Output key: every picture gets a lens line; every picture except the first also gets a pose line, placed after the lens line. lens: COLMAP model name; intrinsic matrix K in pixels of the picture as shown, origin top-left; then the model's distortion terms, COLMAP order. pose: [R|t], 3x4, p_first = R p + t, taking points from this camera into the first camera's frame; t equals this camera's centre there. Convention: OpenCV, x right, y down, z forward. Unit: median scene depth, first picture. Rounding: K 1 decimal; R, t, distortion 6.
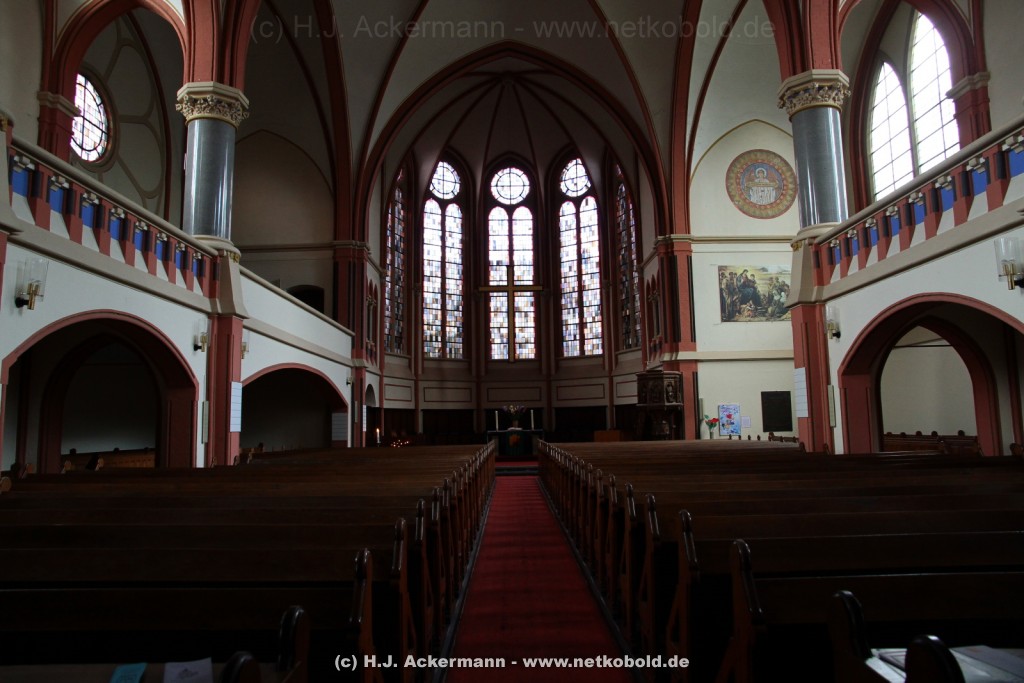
lens RADIAL K [[723.4, 0, 507.5], [0, 723.4, 332.7], [0, 0, 1]] dist [-0.117429, 0.099686]
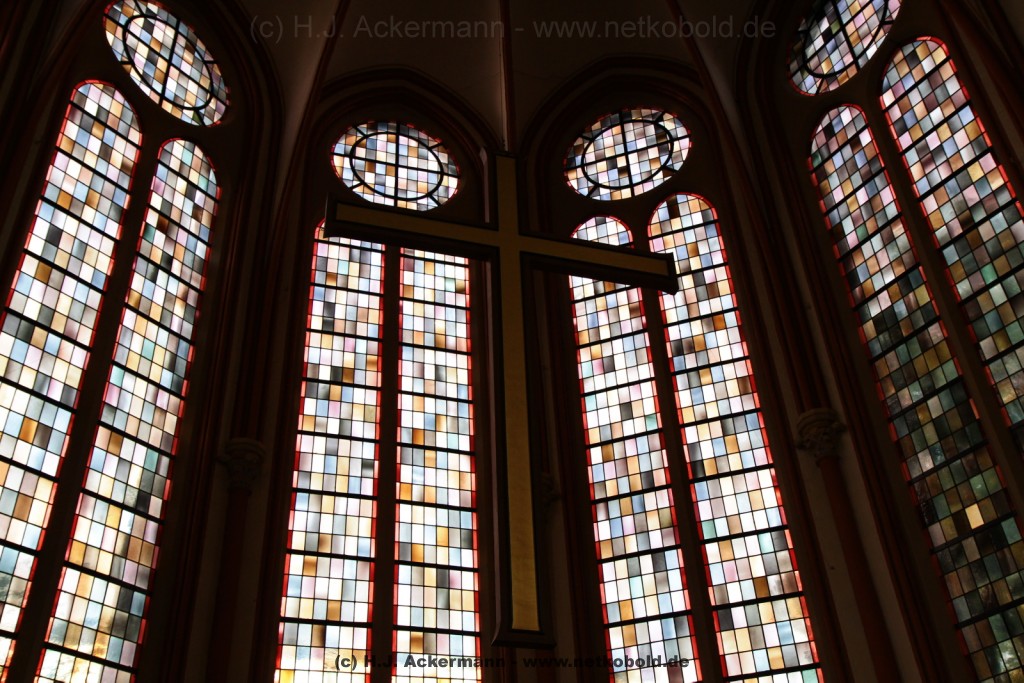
lens RADIAL K [[1056.5, 0, 517.0], [0, 1056.5, 345.4], [0, 0, 1]] dist [0.027894, 0.023621]
pose [[0.954358, 0.156496, 0.254381, -0.051018], [-0.005771, 0.861232, -0.508179, 0.085097], [-0.298609, 0.483517, 0.822827, 0.702497]]
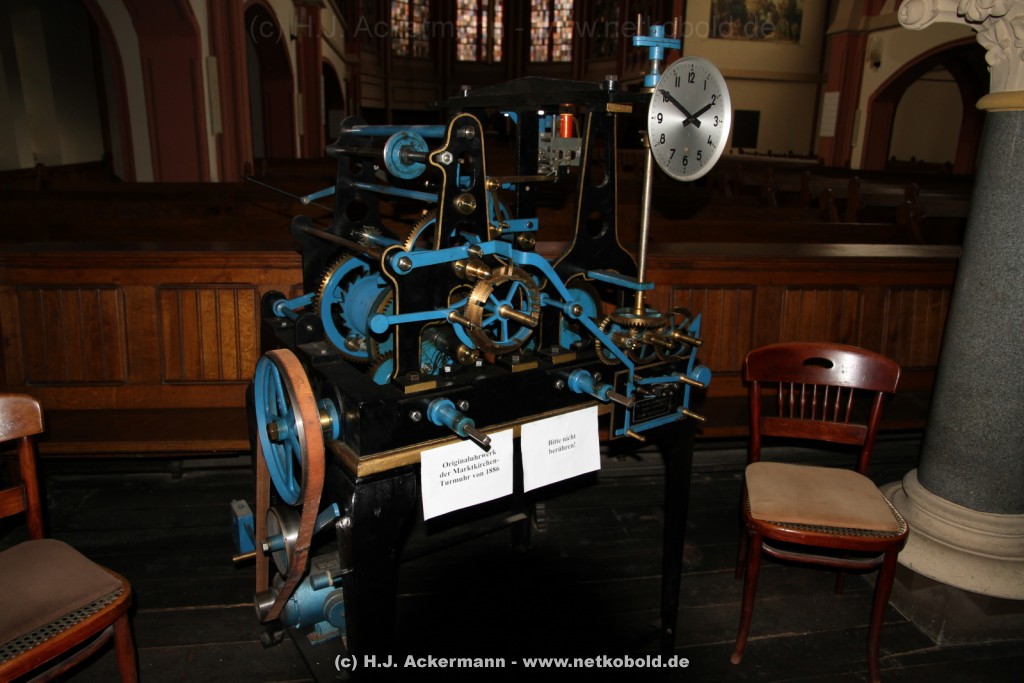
lens RADIAL K [[723.4, 0, 507.5], [0, 723.4, 332.7], [0, 0, 1]] dist [-0.117429, 0.099686]
pose [[0.988417, 0.000596, 0.151761, -0.103912], [-0.059741, 0.920780, 0.385479, 0.000625], [-0.139508, -0.390081, 0.910151, -0.039137]]
